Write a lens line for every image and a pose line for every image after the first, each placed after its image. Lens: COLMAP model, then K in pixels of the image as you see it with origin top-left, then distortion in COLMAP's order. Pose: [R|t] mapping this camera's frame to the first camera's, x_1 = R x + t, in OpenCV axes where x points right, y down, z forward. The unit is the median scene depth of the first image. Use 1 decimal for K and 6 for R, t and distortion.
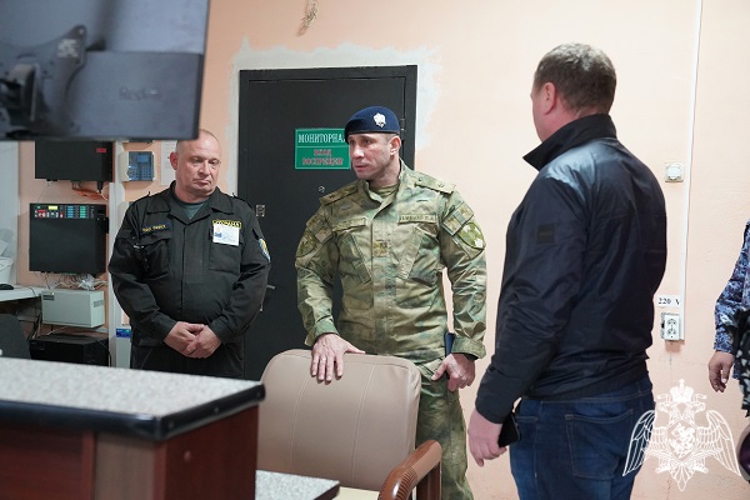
lens RADIAL K [[948.6, 0, 375.0], [0, 948.6, 250.0], [0, 0, 1]] dist [0.021761, 0.017065]
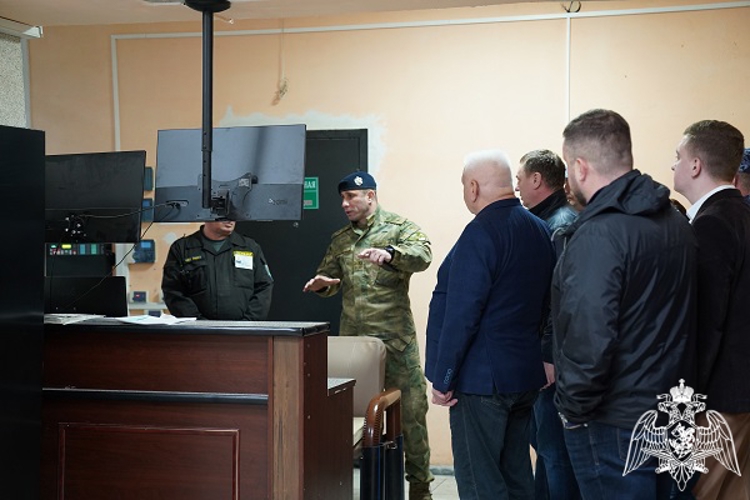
lens RADIAL K [[1279.3, 0, 375.0], [0, 1279.3, 250.0], [0, 0, 1]] dist [-0.014268, -0.010251]
pose [[0.996504, -0.039864, 0.073416, -0.101171], [0.041569, 0.998897, -0.021845, 0.017065], [-0.072465, 0.024821, 0.997062, -0.942094]]
